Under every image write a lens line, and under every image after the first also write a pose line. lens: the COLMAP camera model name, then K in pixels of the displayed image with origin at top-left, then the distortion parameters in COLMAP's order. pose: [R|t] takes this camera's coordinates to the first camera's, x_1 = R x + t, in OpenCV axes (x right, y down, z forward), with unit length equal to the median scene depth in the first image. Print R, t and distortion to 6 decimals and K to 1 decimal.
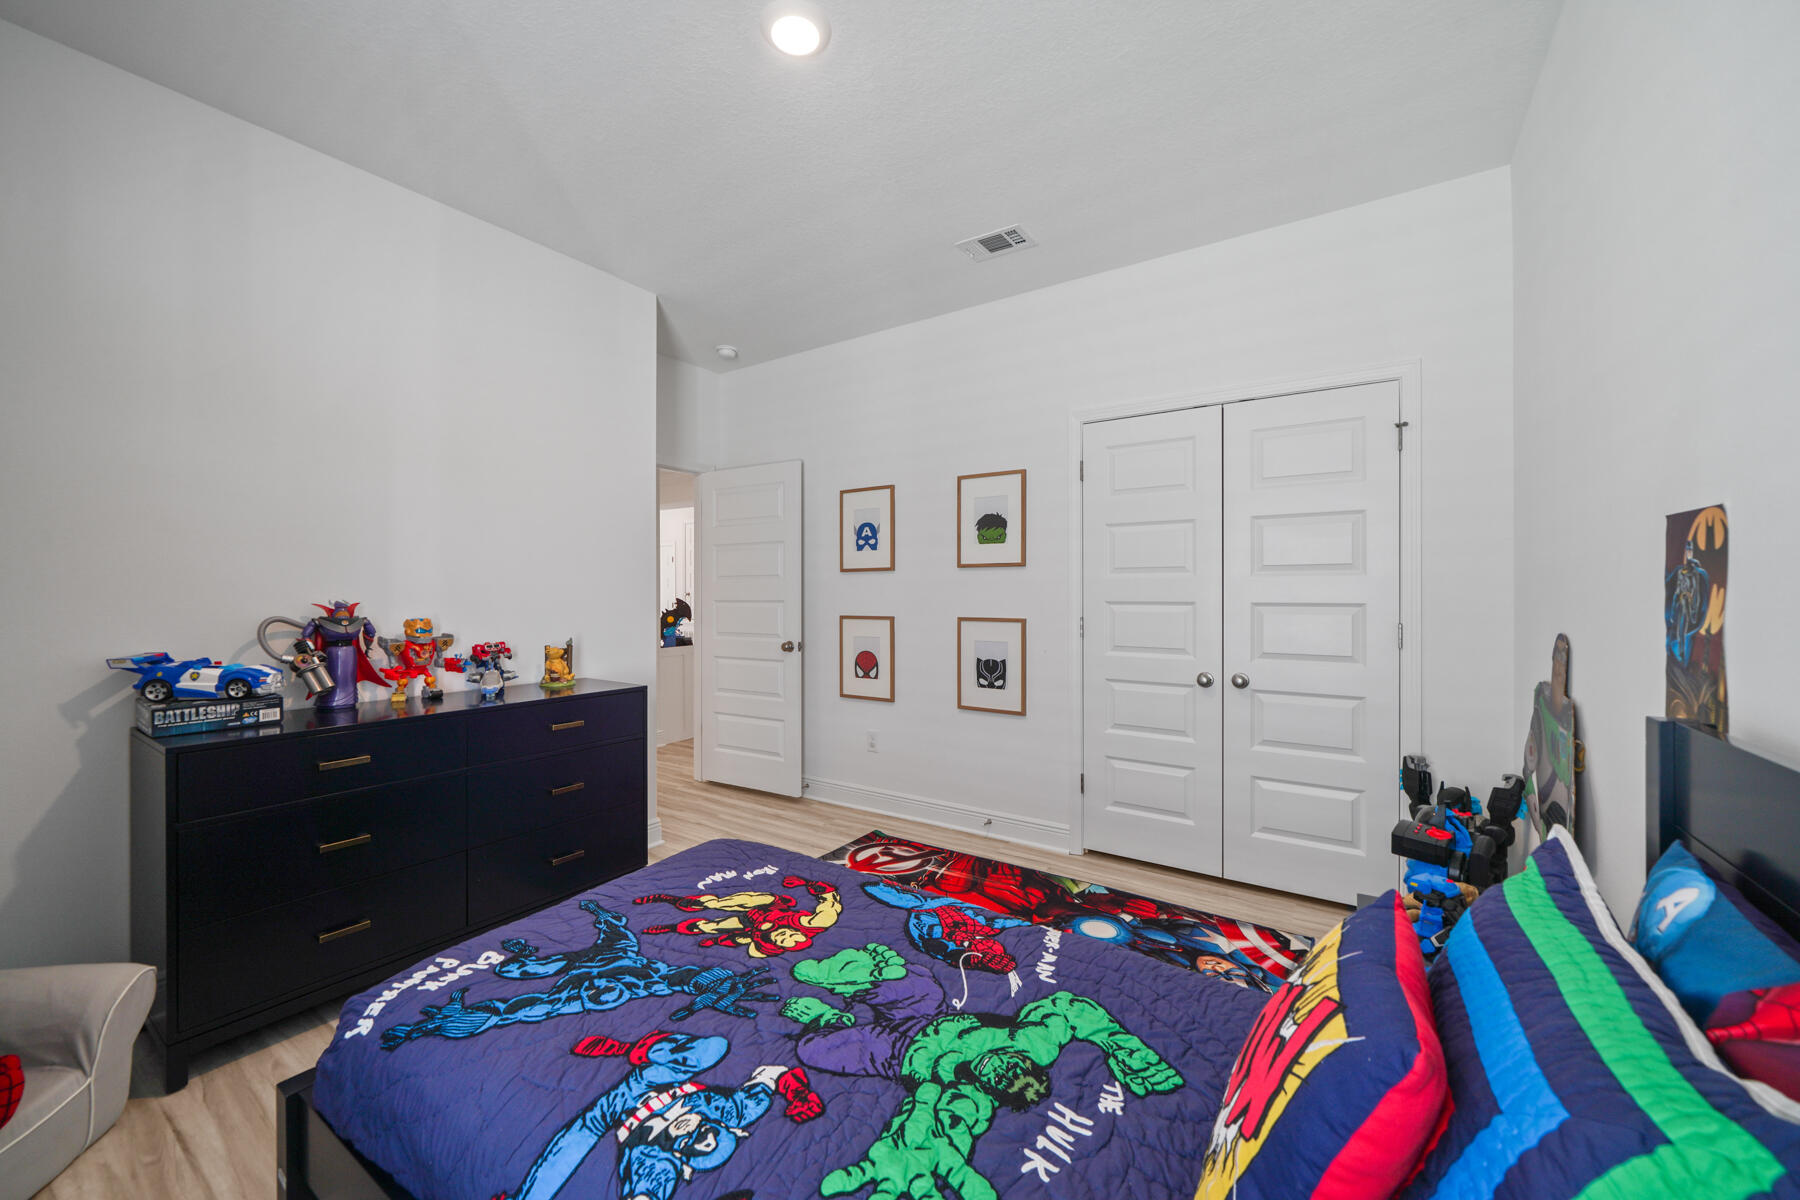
lens RADIAL K [[672.3, 0, 902.3], [0, 672.3, 601.8], [0, 0, 1]] dist [-0.000593, -0.000053]
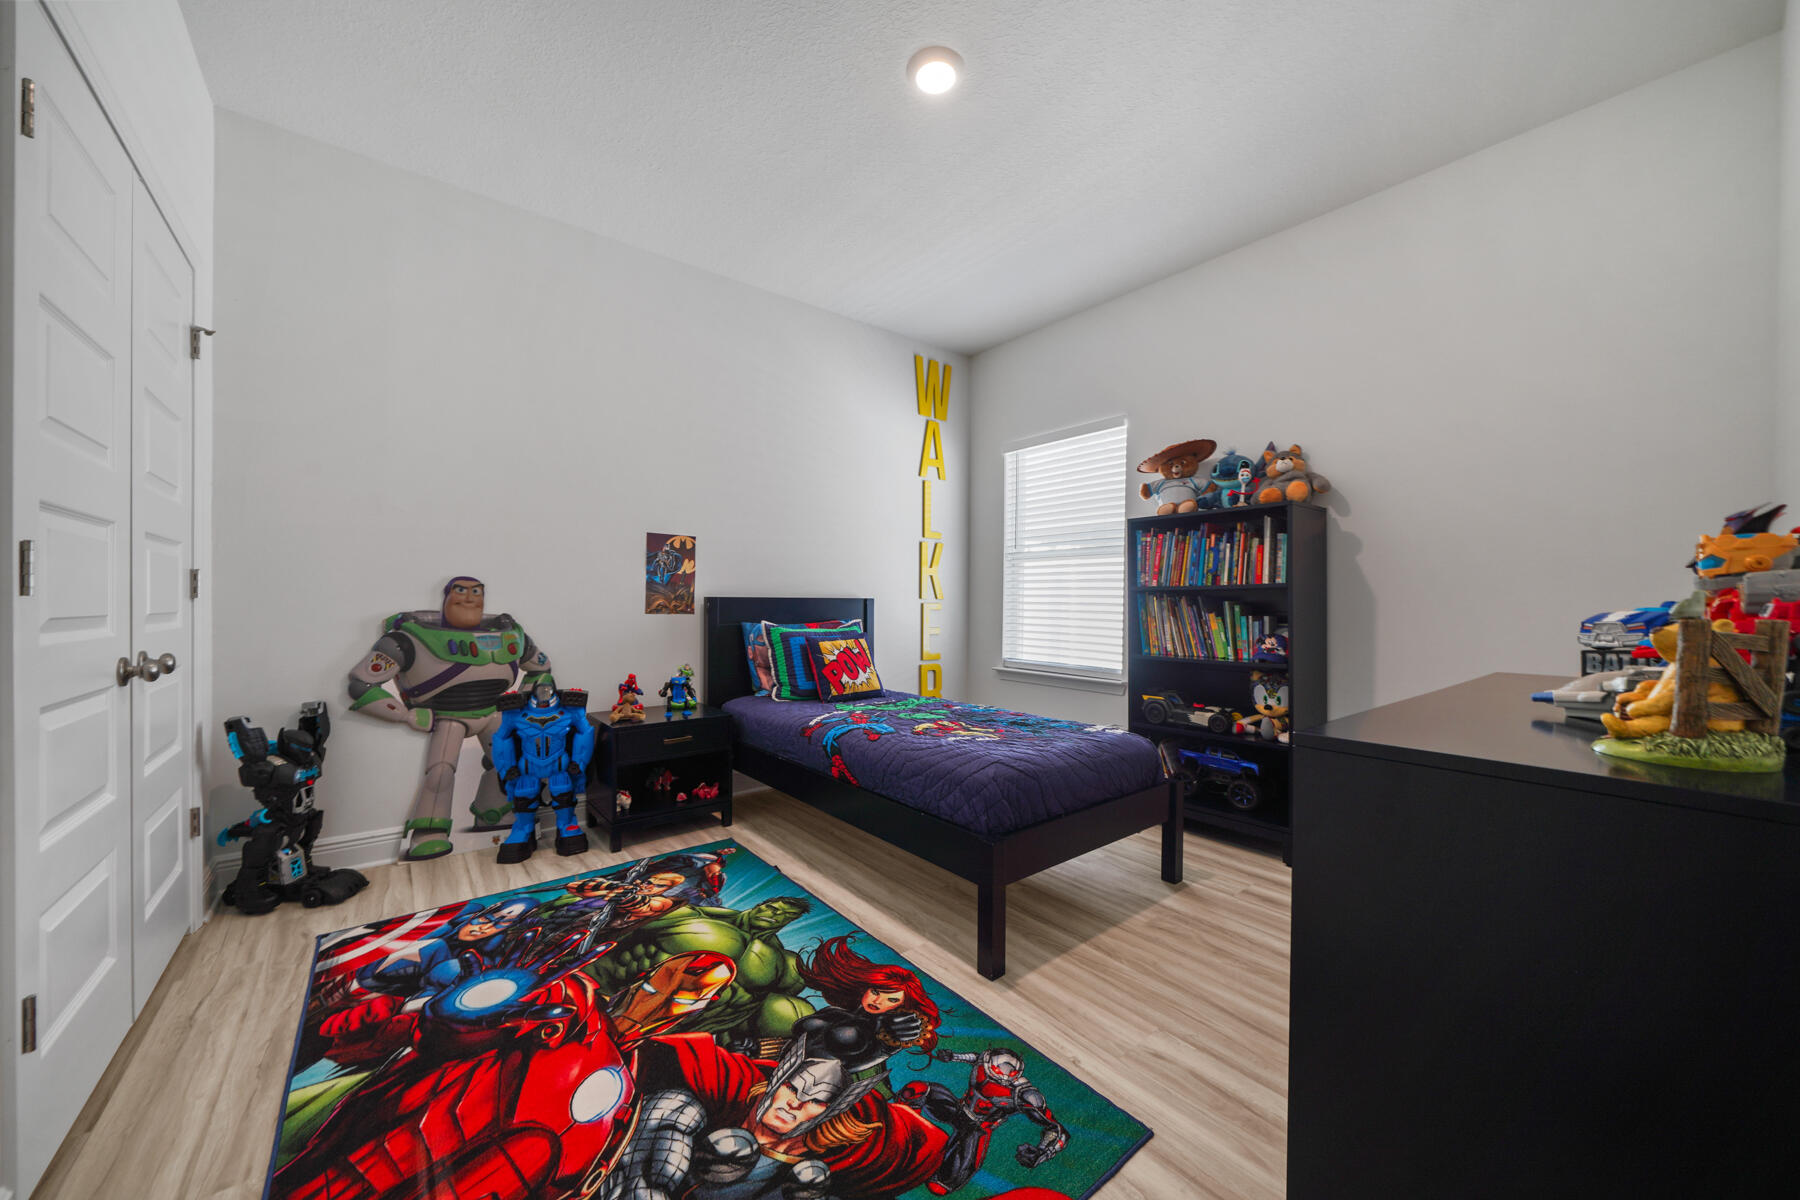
lens RADIAL K [[672.3, 0, 894.6], [0, 672.3, 598.5], [0, 0, 1]] dist [-0.000593, -0.000053]
pose [[-0.952130, -0.006283, 0.305628, -0.338800], [-0.005272, 0.999978, 0.004134, 0.064213], [-0.305647, 0.002325, -0.952142, 1.570775]]
